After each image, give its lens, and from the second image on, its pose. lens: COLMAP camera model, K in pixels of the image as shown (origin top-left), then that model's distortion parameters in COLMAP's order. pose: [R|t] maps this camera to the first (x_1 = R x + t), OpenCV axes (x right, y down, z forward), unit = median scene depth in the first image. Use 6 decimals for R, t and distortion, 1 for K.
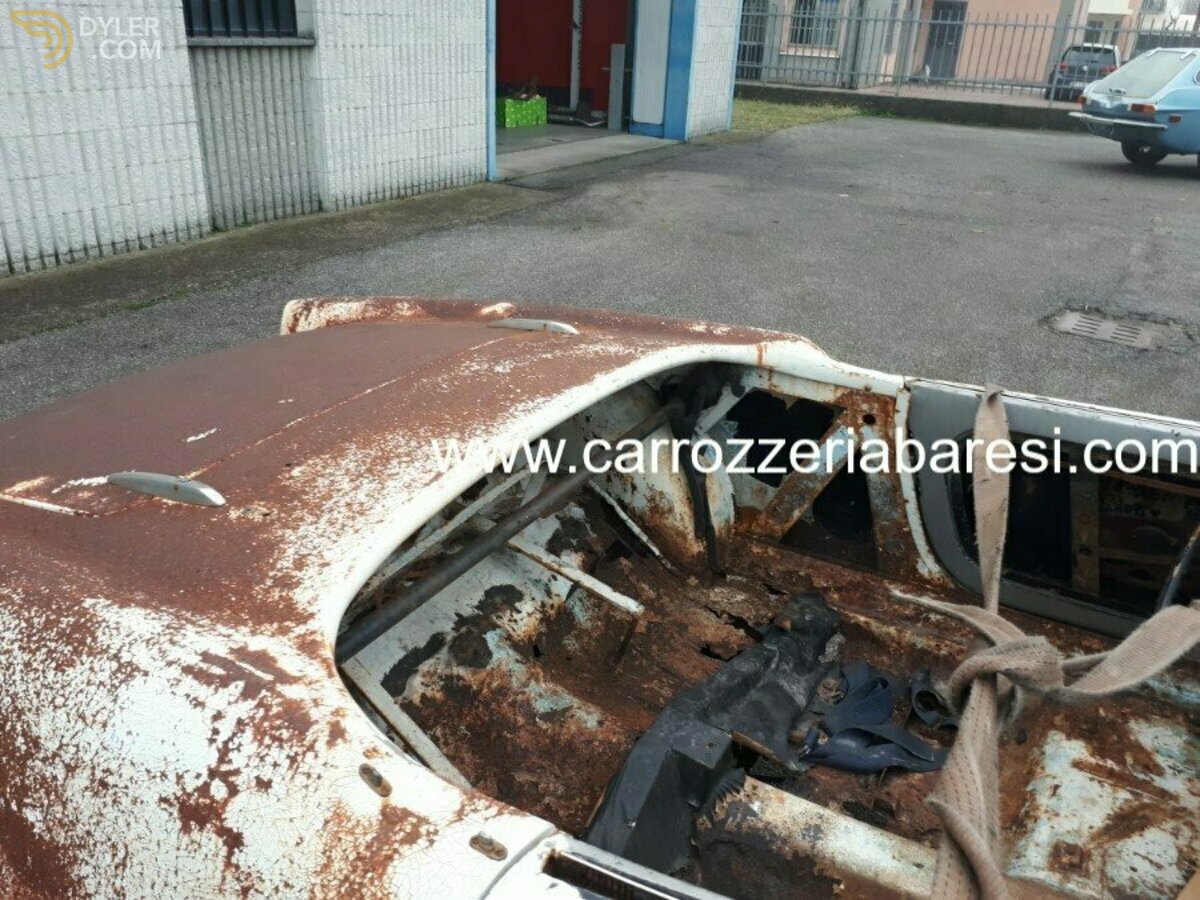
lens RADIAL K [[953.6, 0, 600.0], [0, 953.6, 450.0], [0, 0, 1]] dist [0.079052, -0.163606]
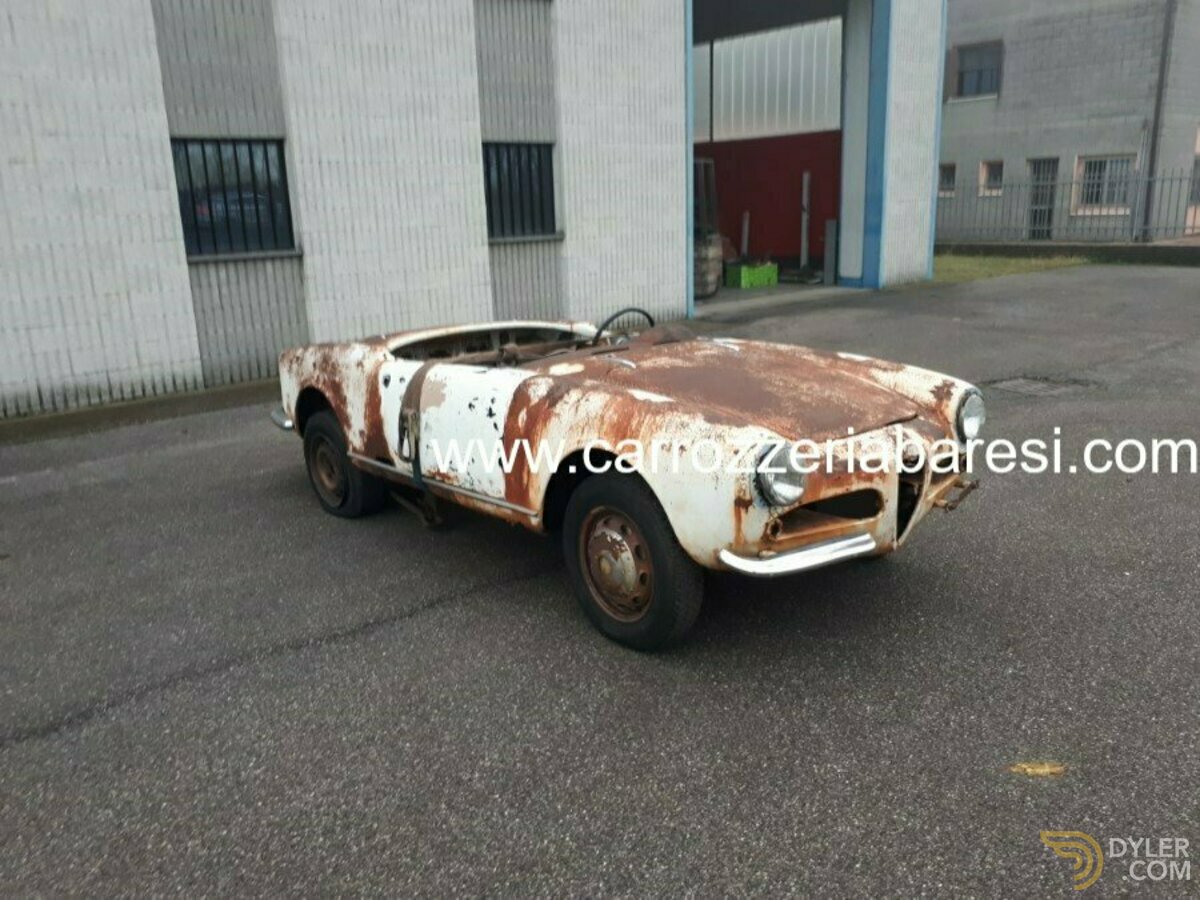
lens RADIAL K [[969.0, 0, 596.9], [0, 969.0, 479.5], [0, 0, 1]] dist [0.091044, -0.175760]
pose [[0.931209, 0.022358, -0.363798, 0.360927], [-0.076235, 0.987988, -0.134419, 0.207559], [0.356423, 0.152906, 0.921728, -0.456327]]
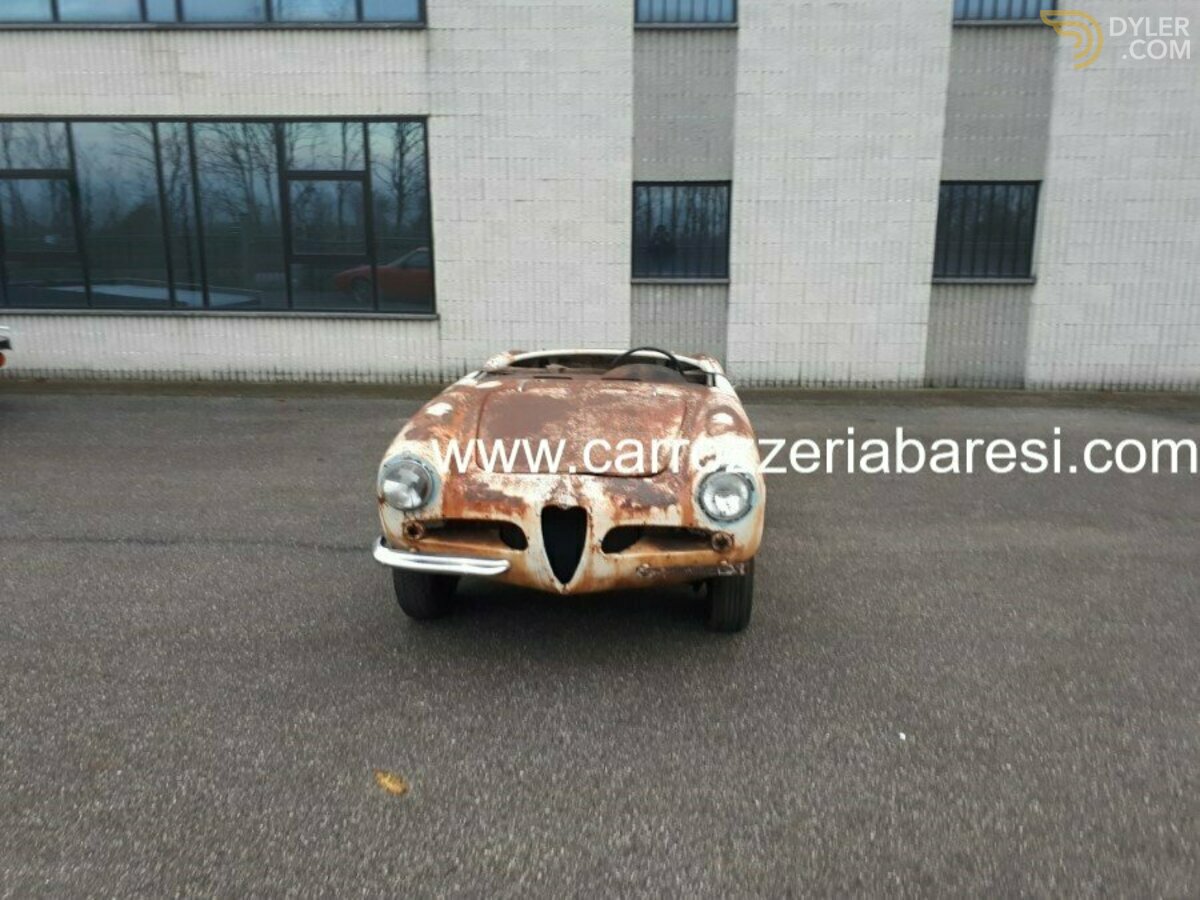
lens RADIAL K [[970.7, 0, 599.5], [0, 970.7, 462.5], [0, 0, 1]] dist [0.095951, -0.187019]
pose [[0.395782, 0.160259, -0.904253, 0.819025], [-0.364791, 0.931074, 0.005348, 0.080923], [0.842784, 0.327747, 0.426963, -0.141467]]
